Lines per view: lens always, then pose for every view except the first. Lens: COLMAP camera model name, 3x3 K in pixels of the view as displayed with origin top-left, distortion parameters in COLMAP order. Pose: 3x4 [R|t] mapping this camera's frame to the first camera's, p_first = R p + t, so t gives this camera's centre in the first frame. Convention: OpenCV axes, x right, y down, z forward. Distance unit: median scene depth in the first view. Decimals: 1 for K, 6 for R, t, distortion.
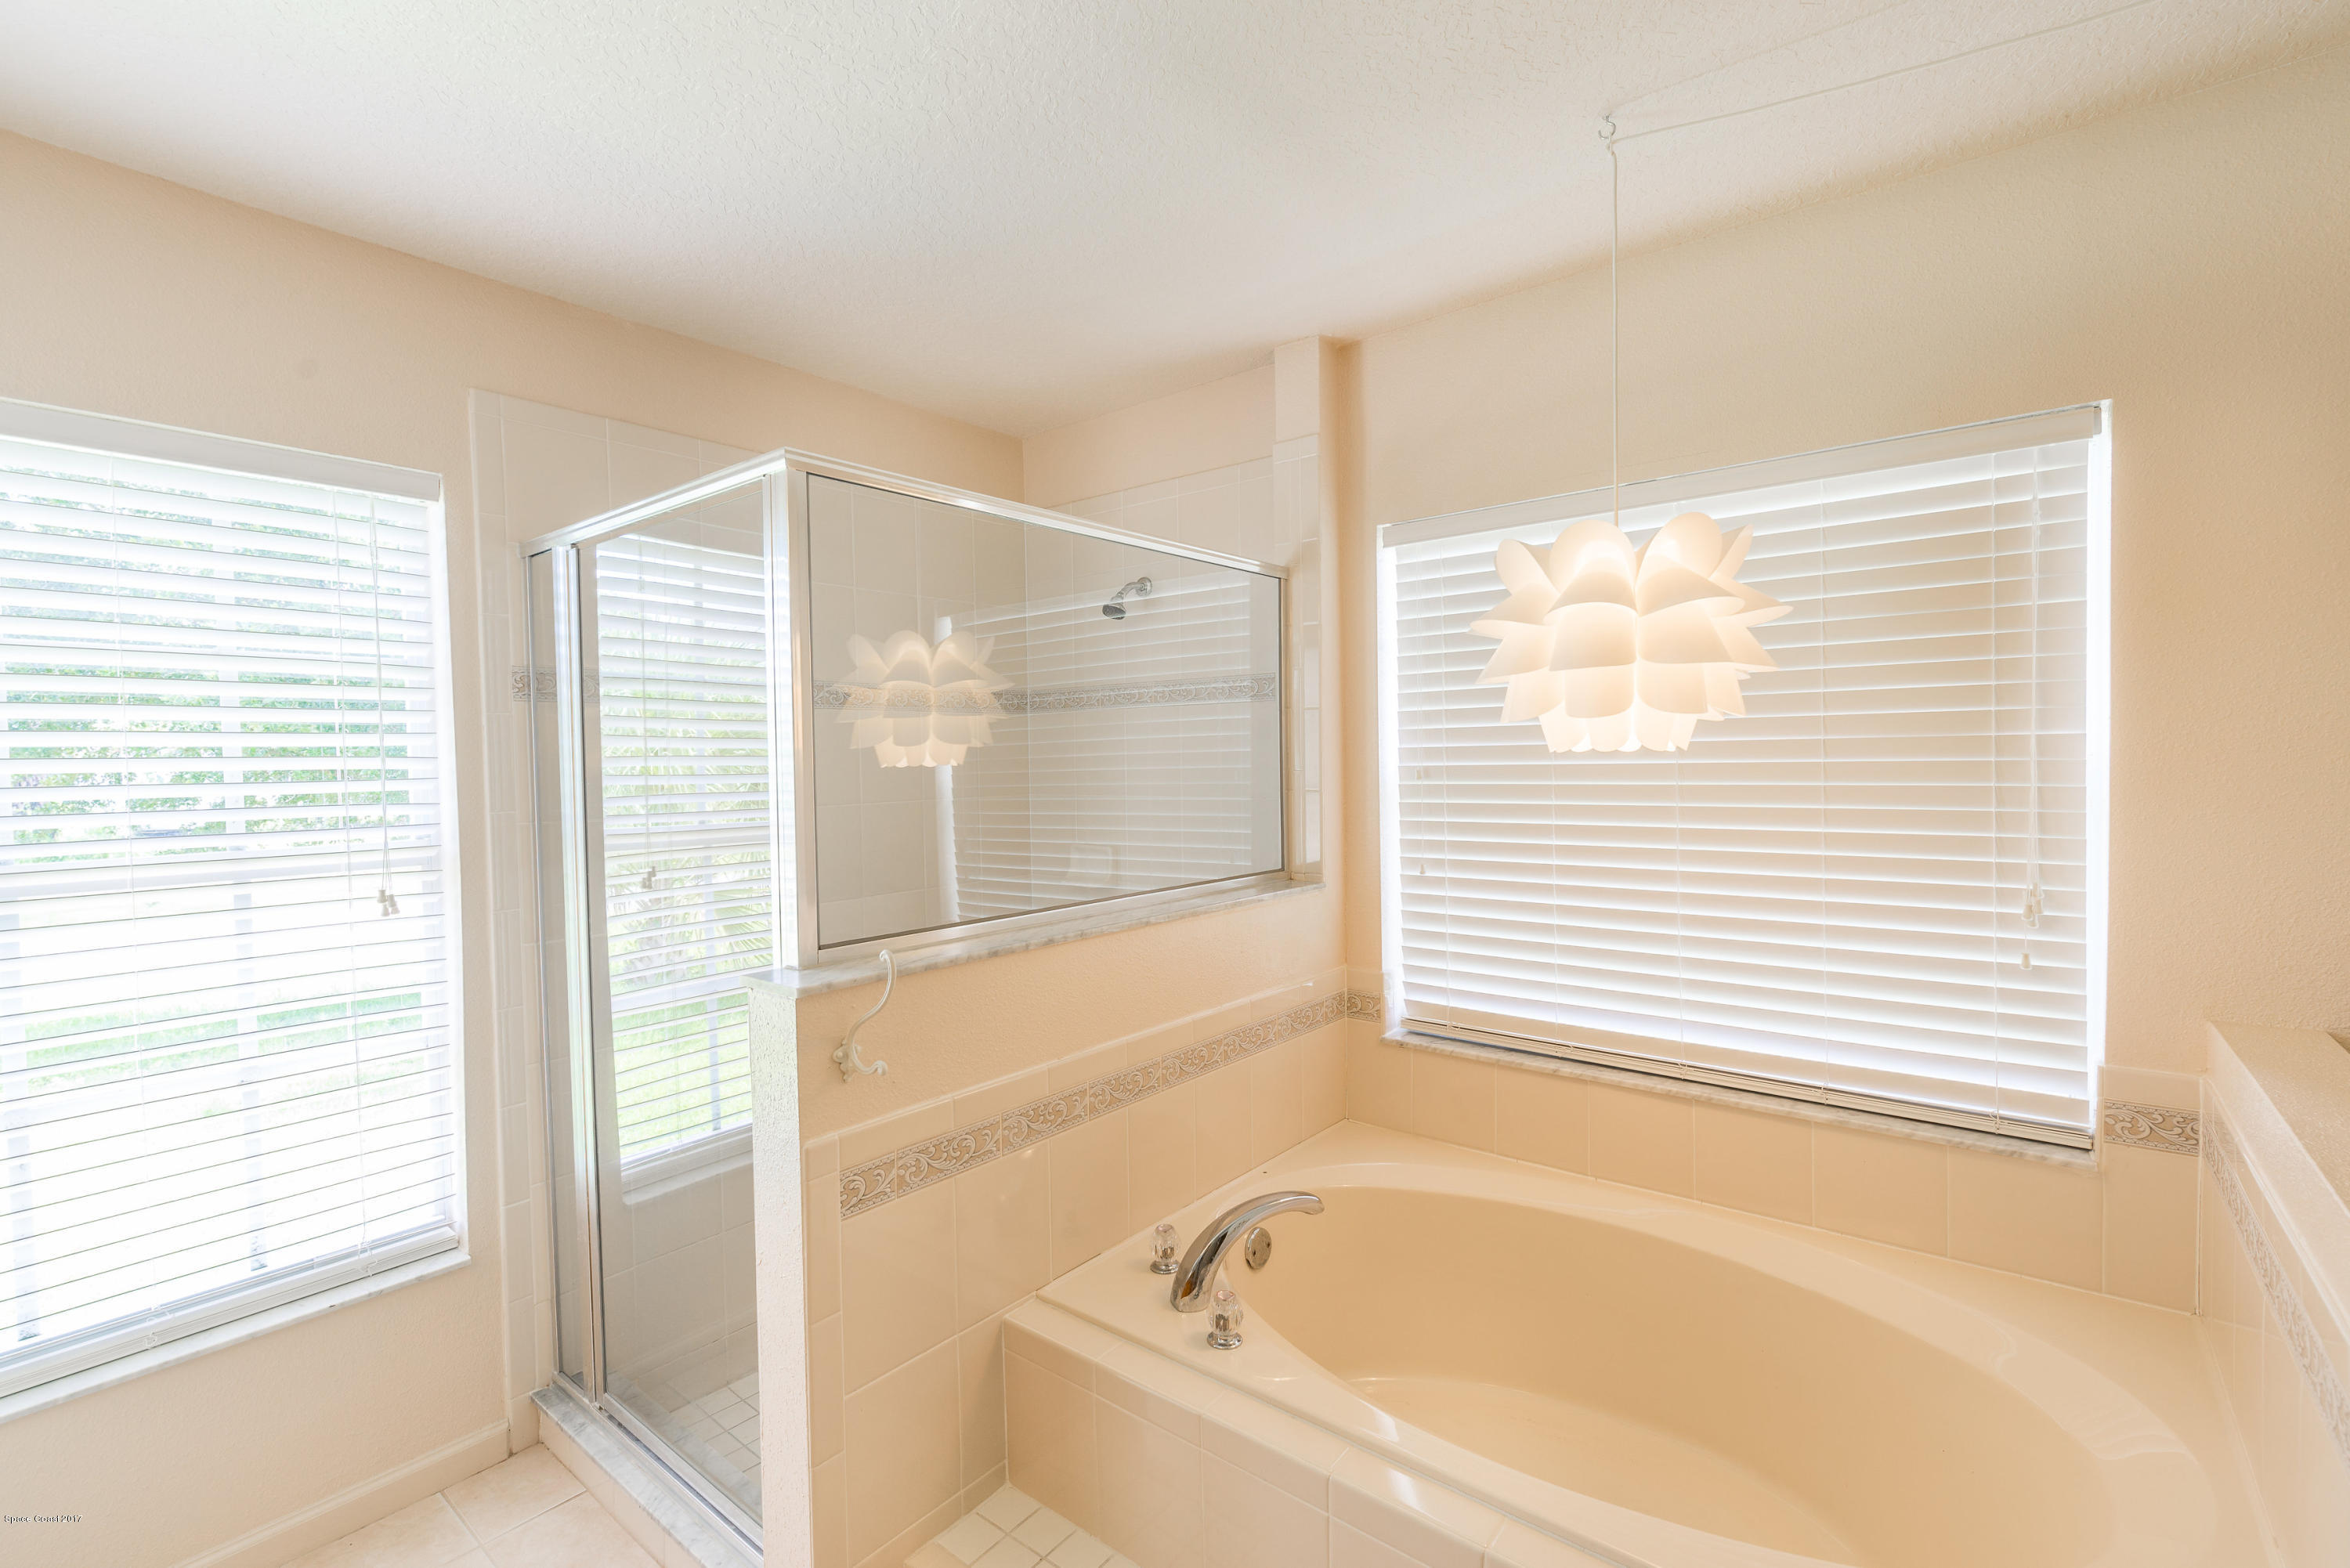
lens RADIAL K [[1031.9, 0, 1179.0], [0, 1031.9, 780.6], [0, 0, 1]] dist [-0.000503, -0.001954]
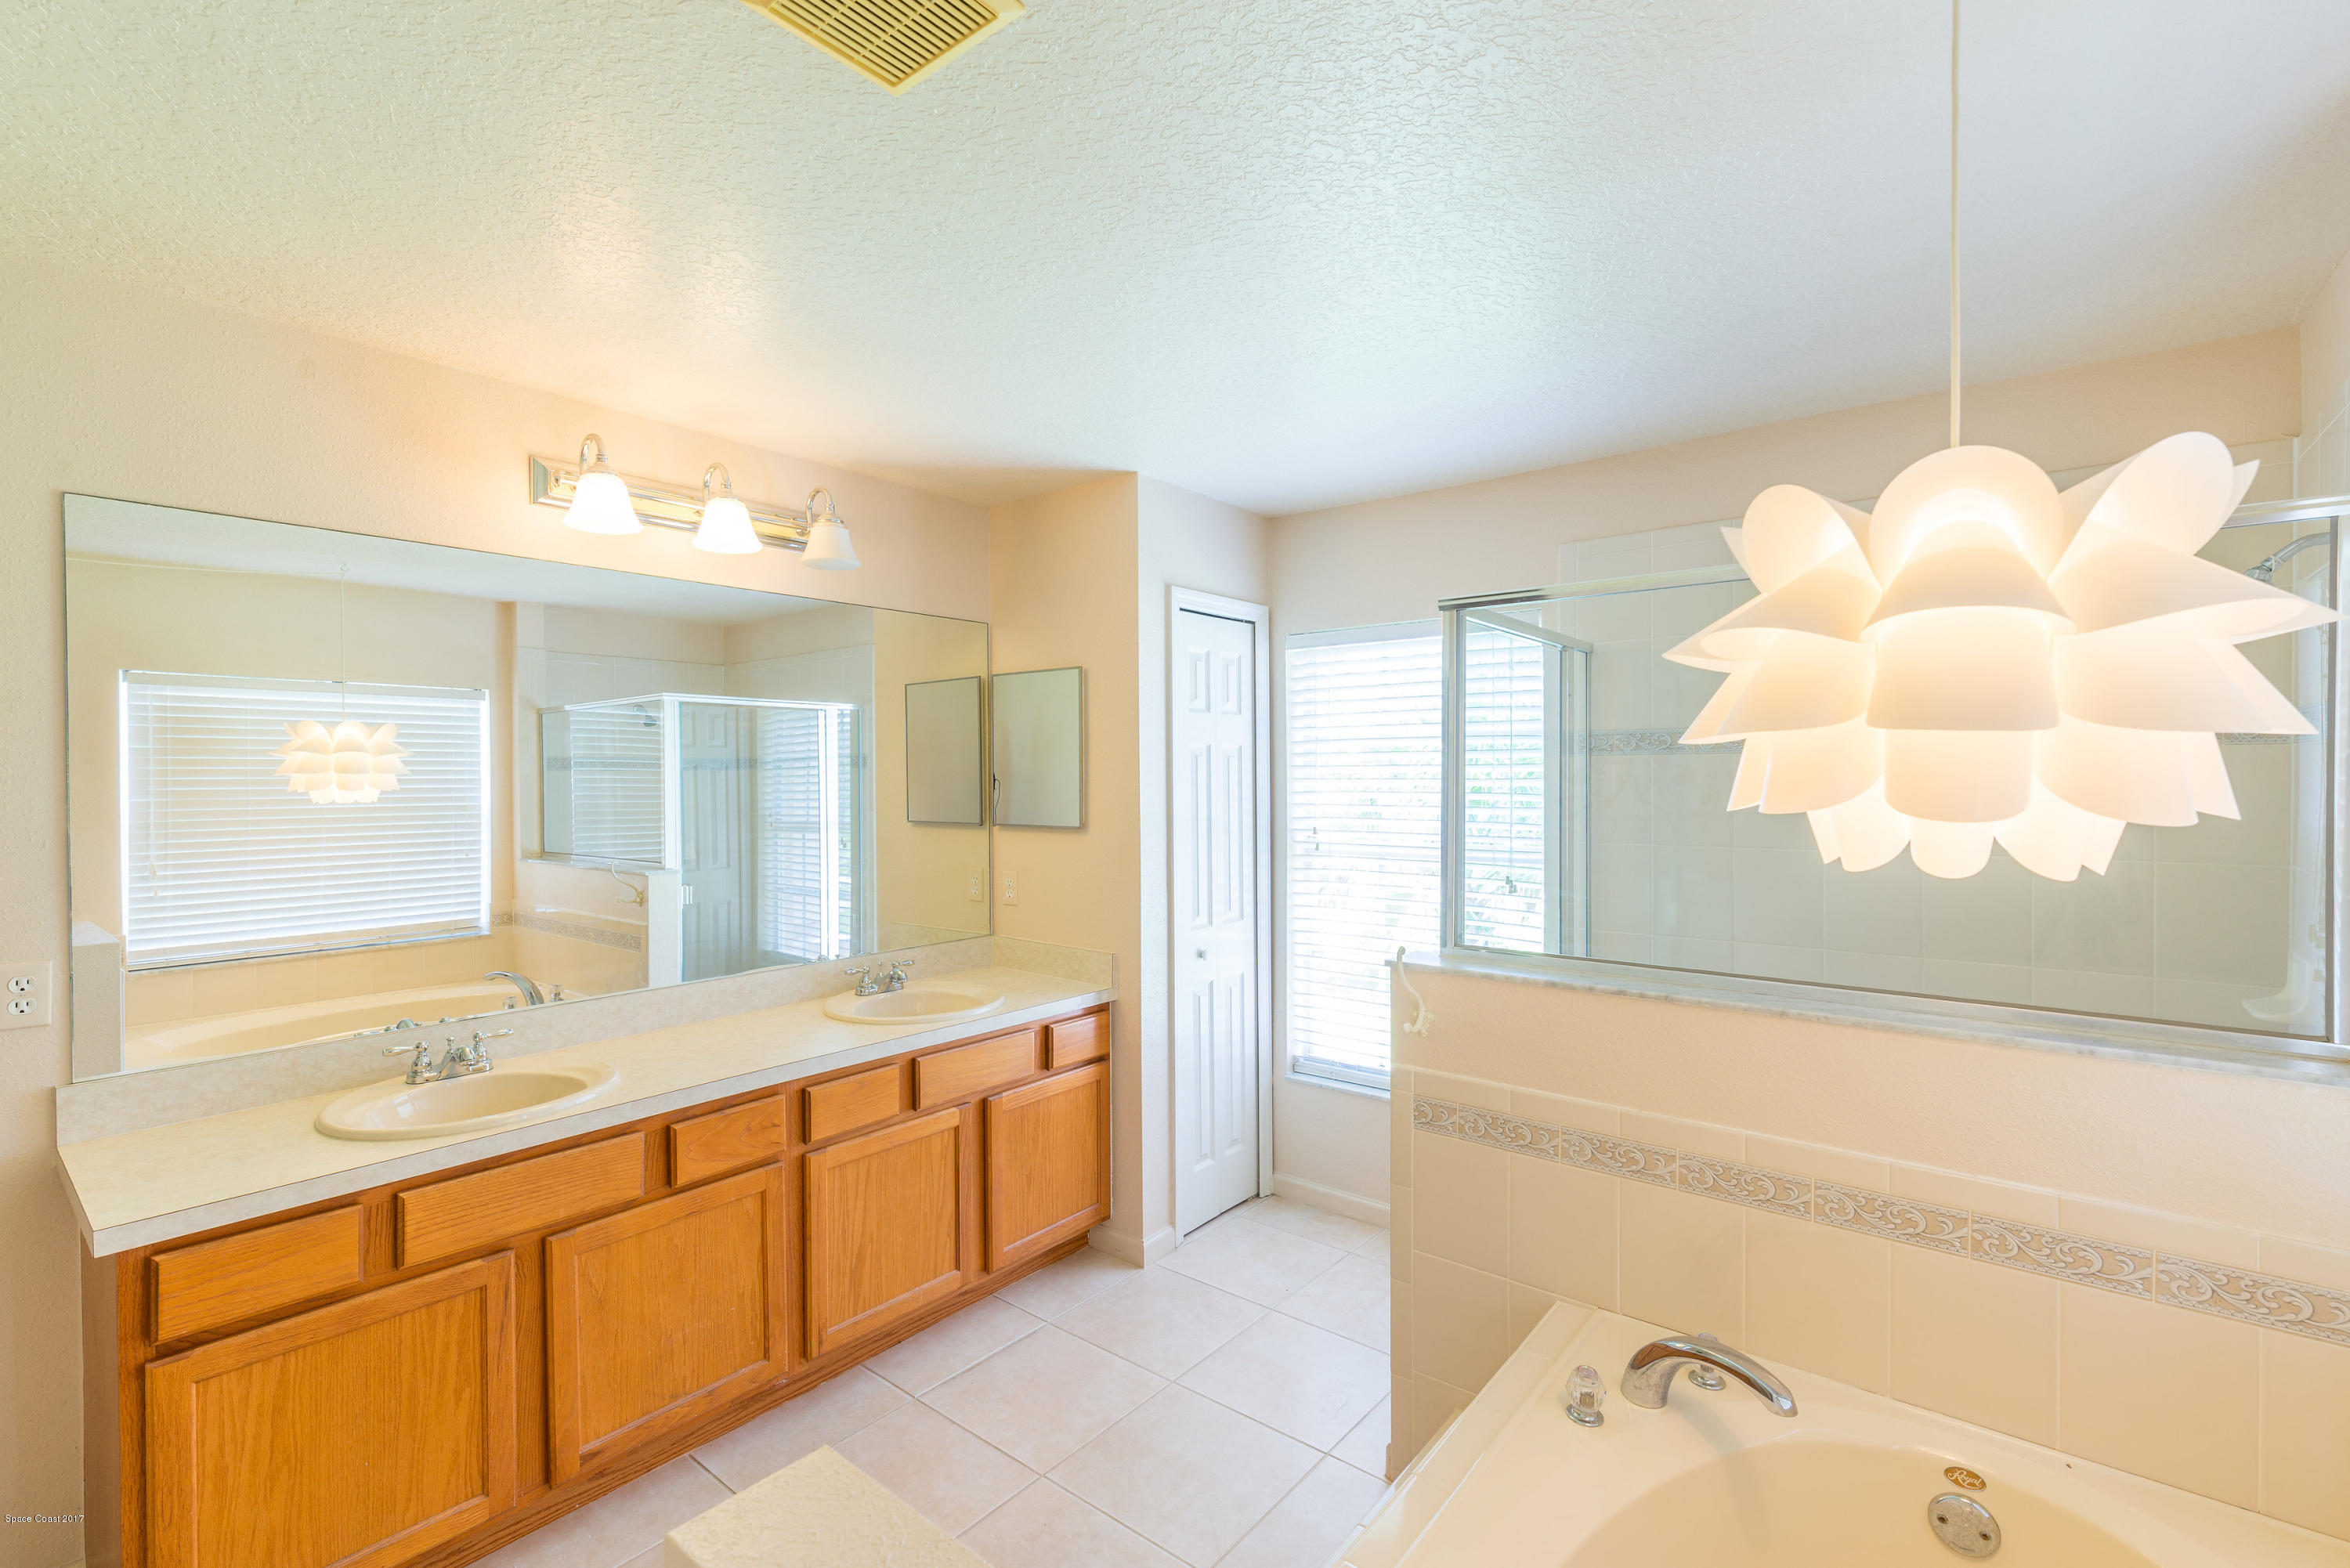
lens RADIAL K [[1031.9, 0, 1179.0], [0, 1031.9, 781.9], [0, 0, 1]] dist [-0.000503, -0.001954]
pose [[-0.003541, 0.023560, -0.999716, 0.888429], [-0.017286, 0.999572, 0.023617, -0.073635], [0.999844, 0.017365, -0.003133, 0.522330]]
